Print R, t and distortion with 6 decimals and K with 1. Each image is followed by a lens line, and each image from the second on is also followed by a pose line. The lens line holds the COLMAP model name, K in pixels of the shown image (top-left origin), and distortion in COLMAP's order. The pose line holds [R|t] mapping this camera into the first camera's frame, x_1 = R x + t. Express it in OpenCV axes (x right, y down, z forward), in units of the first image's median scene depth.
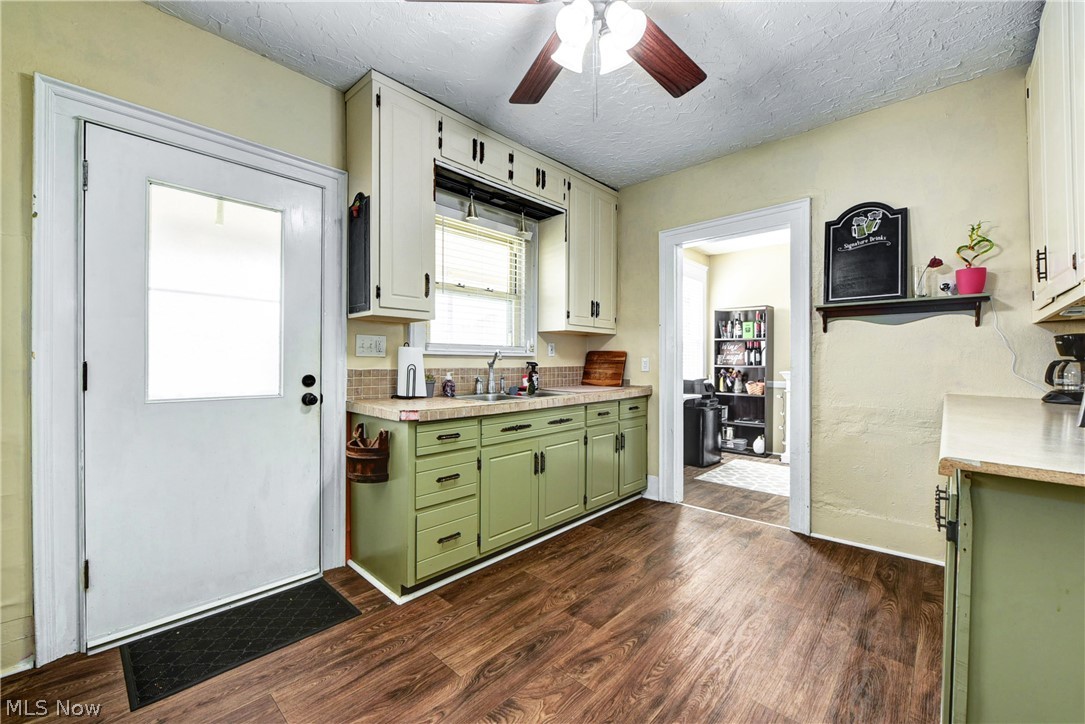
lens RADIAL K [[436.0, 0, 540.9], [0, 436.0, 361.9], [0, 0, 1]] dist [-0.004525, -0.000058]
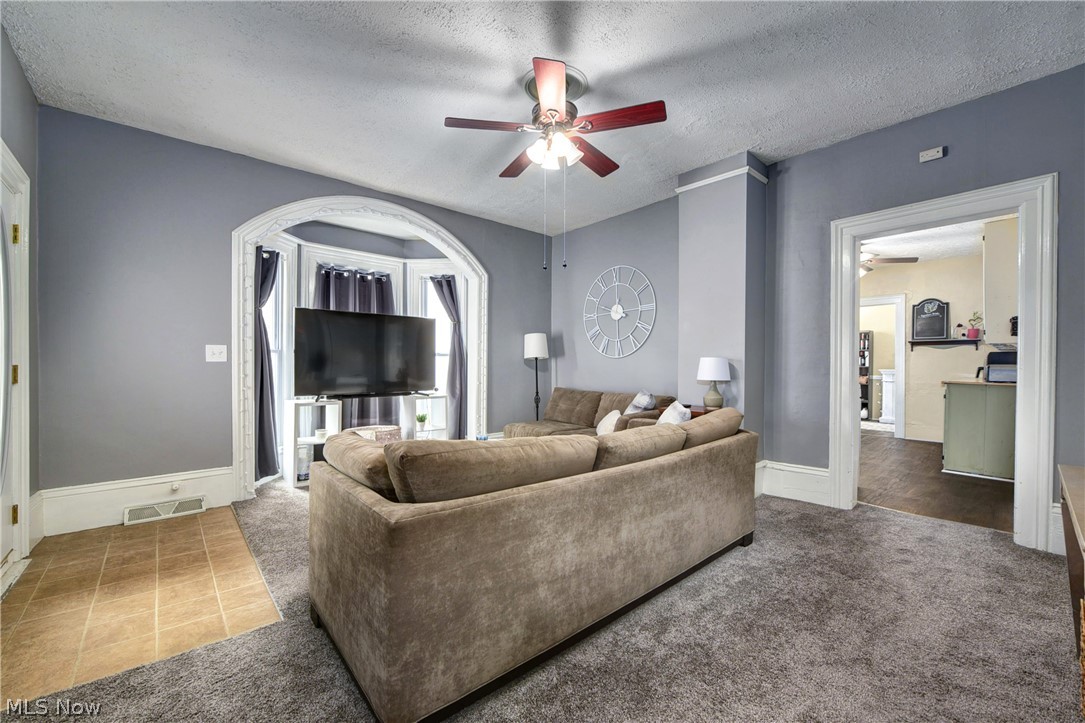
lens RADIAL K [[436.0, 0, 543.3], [0, 436.0, 365.9], [0, 0, 1]] dist [-0.004525, -0.000058]
pose [[0.995350, -0.000792, -0.096319, -0.708999], [0.001379, 0.999981, 0.006033, -0.004999], [0.096313, -0.006137, 0.995332, -0.982550]]
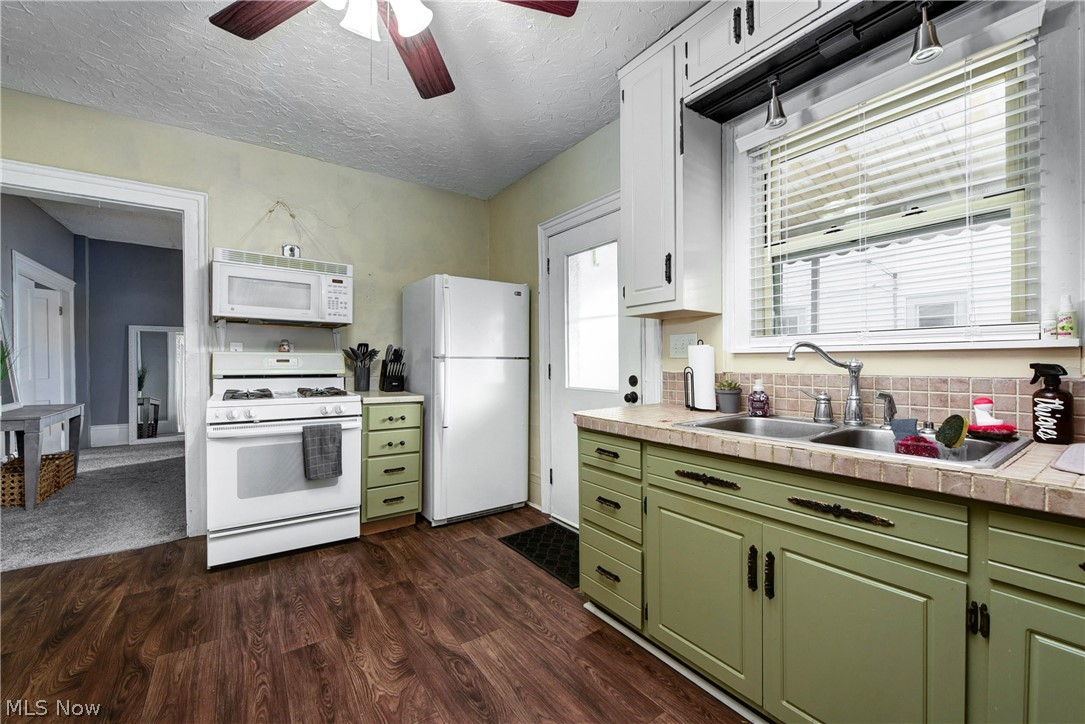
lens RADIAL K [[436.0, 0, 547.6], [0, 436.0, 363.9], [0, 0, 1]] dist [-0.004525, -0.000058]
pose [[-0.196119, 0.002755, -0.980576, 0.700054], [0.001244, 0.999996, 0.002561, -0.003154], [0.980579, -0.000718, -0.196121, 1.158742]]
